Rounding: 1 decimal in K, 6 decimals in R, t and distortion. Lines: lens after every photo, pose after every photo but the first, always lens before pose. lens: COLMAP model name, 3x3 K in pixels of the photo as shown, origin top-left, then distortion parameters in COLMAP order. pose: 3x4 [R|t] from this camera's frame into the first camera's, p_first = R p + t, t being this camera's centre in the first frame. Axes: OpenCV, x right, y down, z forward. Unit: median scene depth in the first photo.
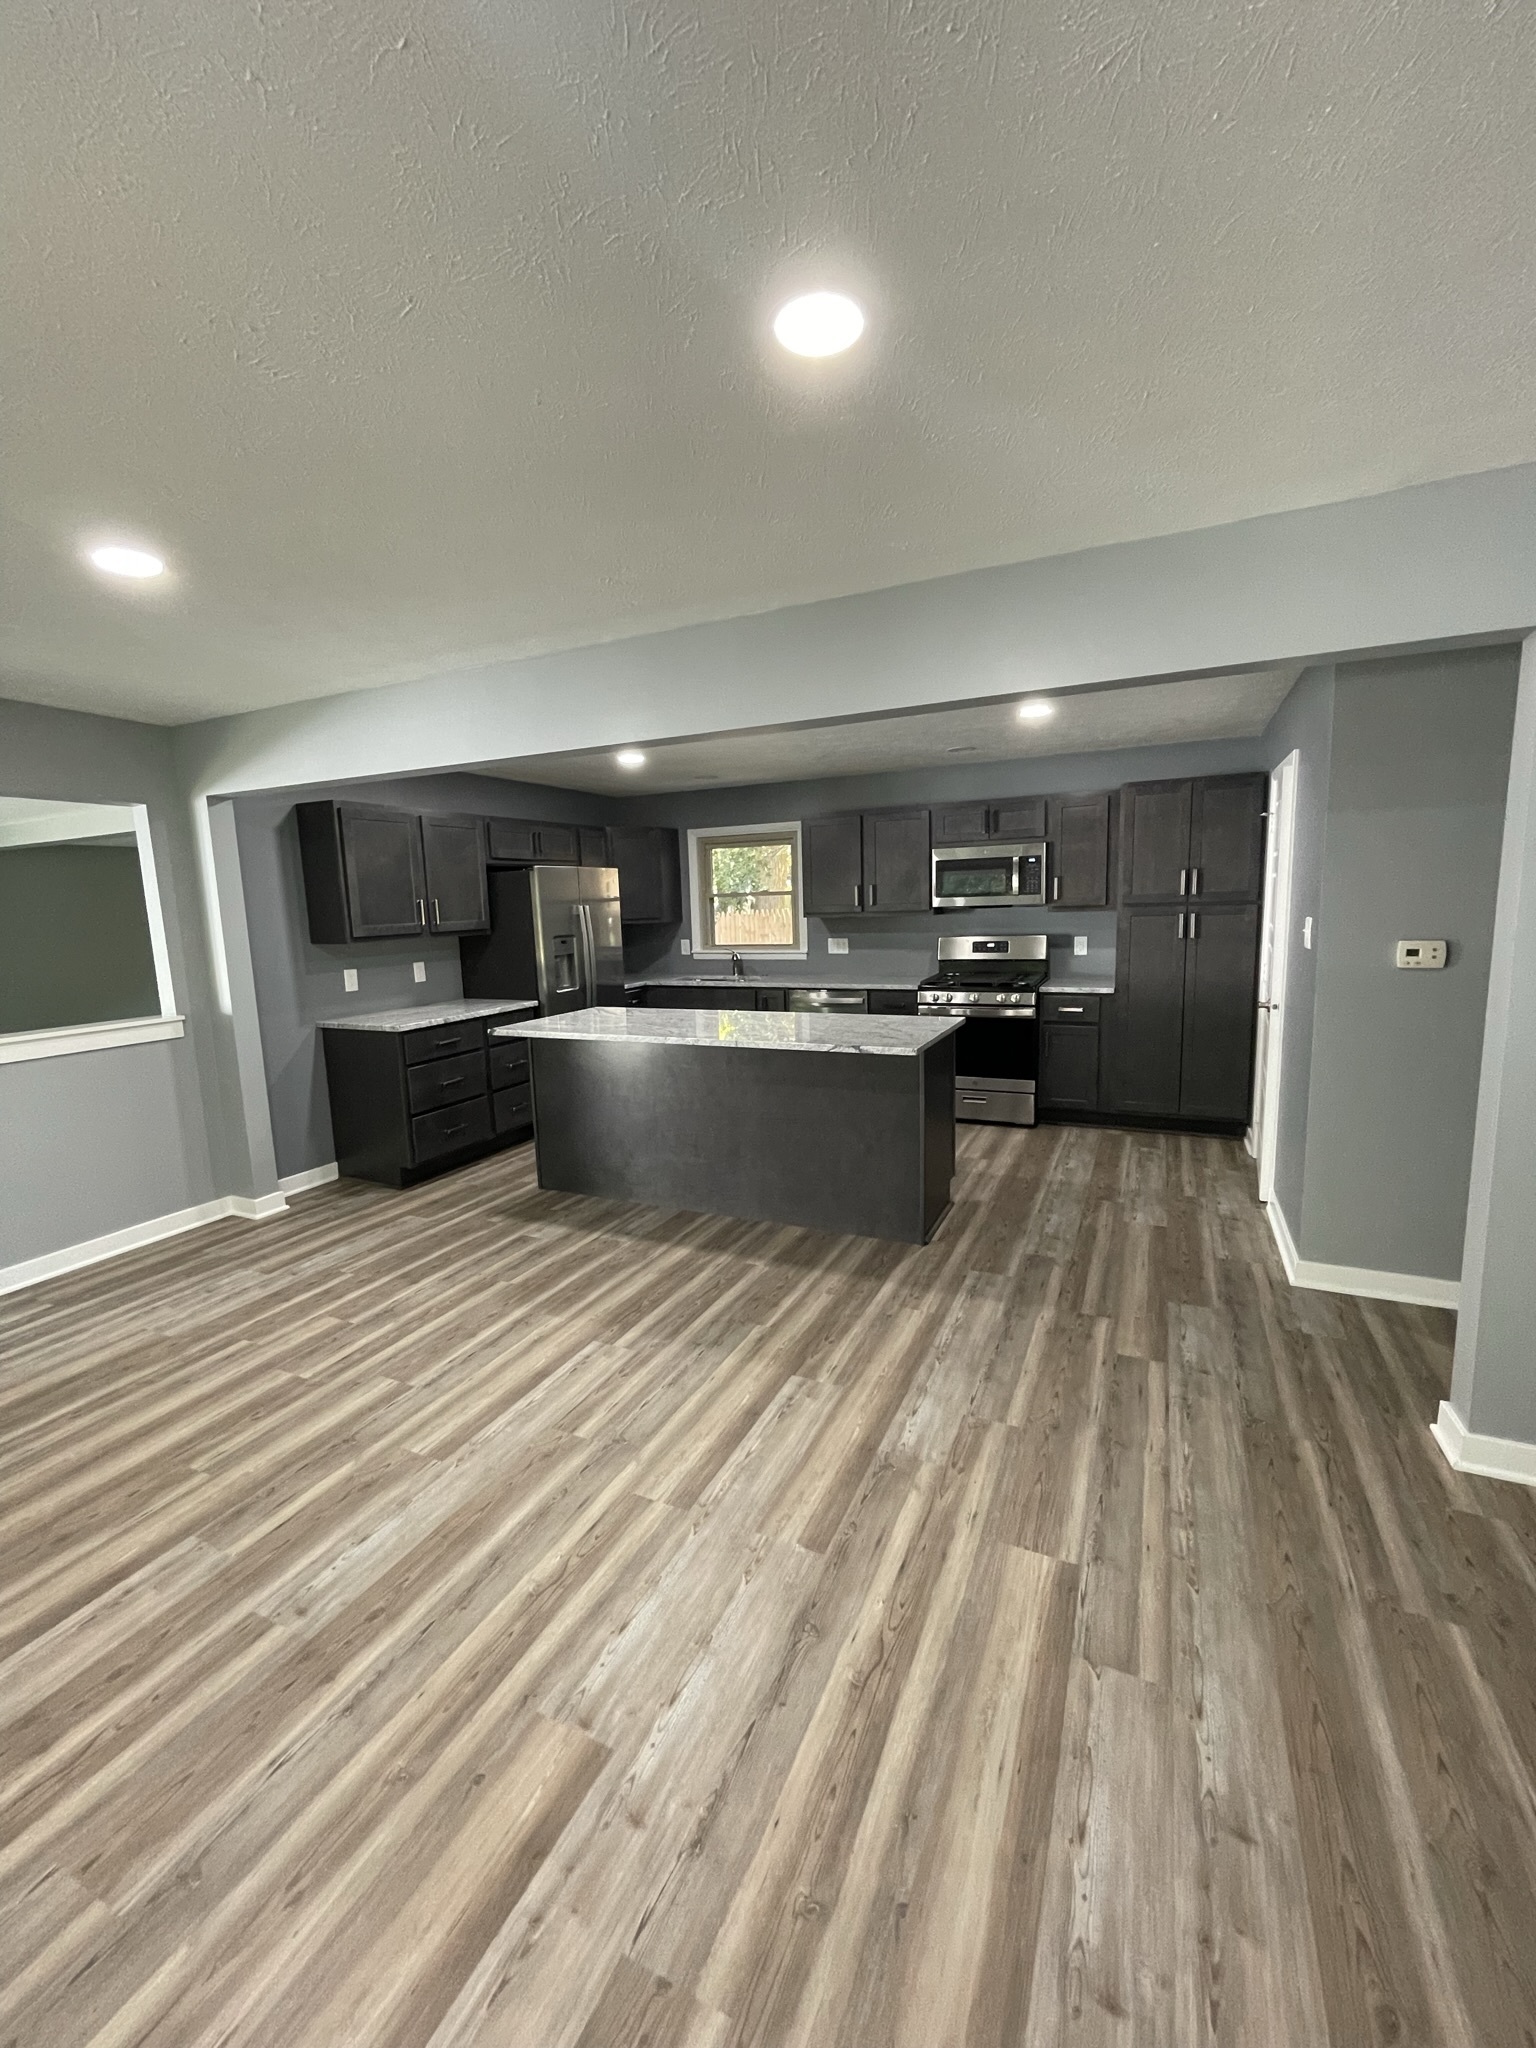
lens RADIAL K [[829.0, 0, 768.0], [0, 829.0, 1024.0], [0, 0, 1]] dist [-0.001416, -0.000058]
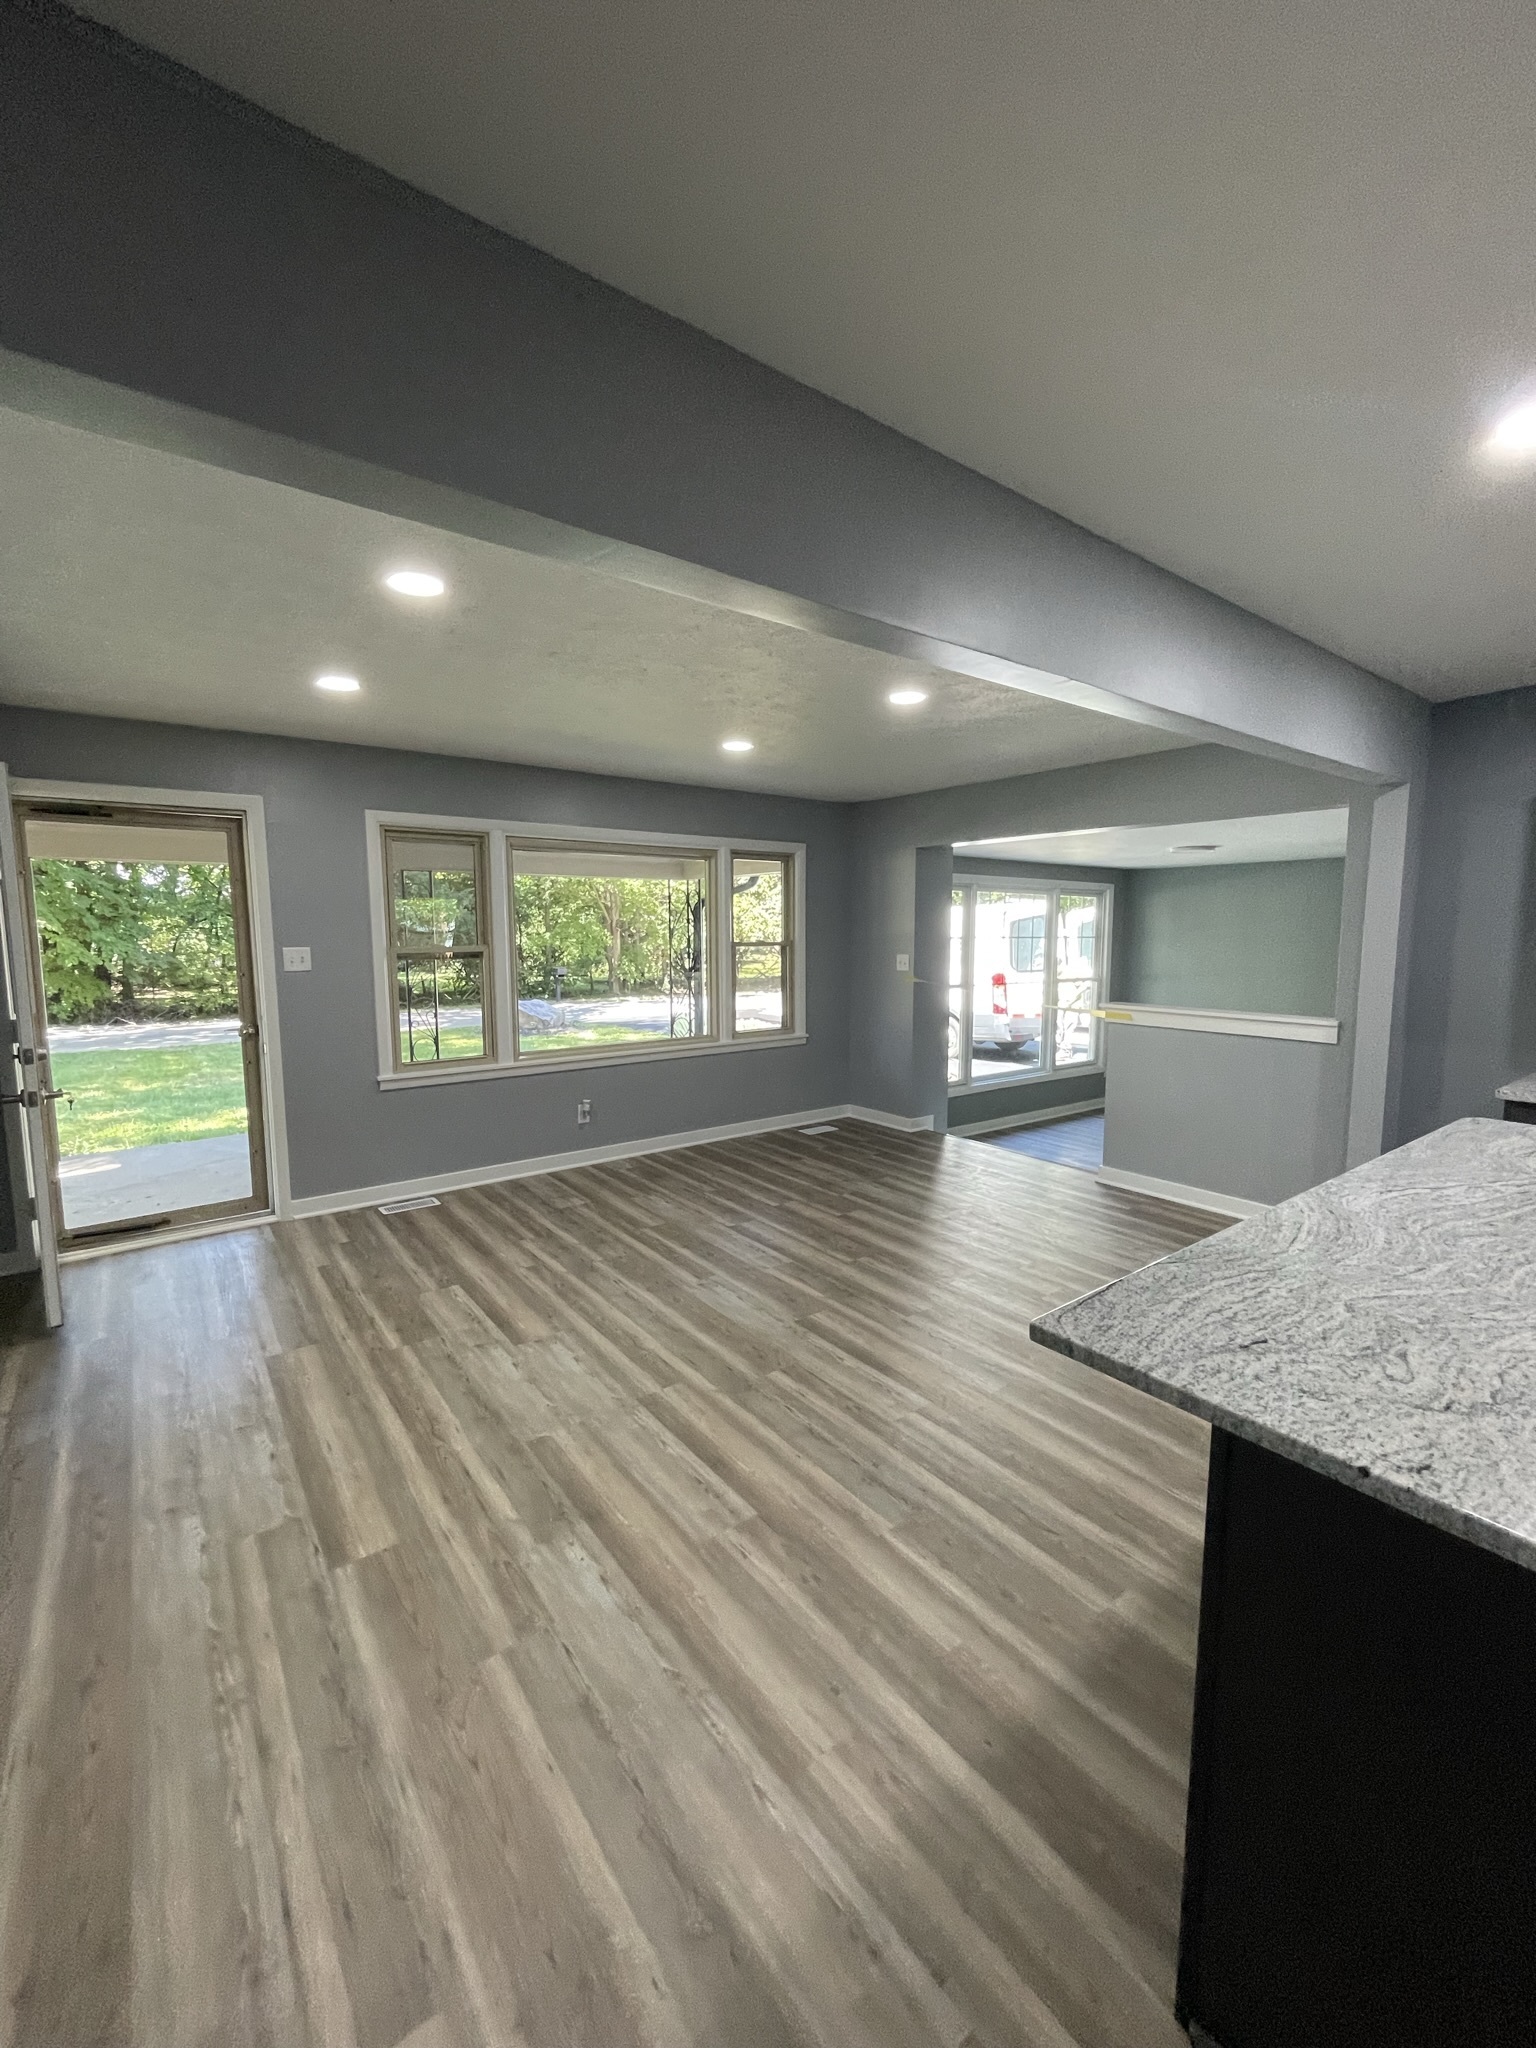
lens RADIAL K [[829.0, 0, 768.0], [0, 829.0, 1024.0], [0, 0, 1]] dist [-0.001416, -0.000058]
pose [[-0.461910, 0.133000, -0.876898, 0.782448], [-0.113455, 0.971710, 0.207142, -0.235982], [0.879641, 0.195169, -0.433753, 1.495537]]
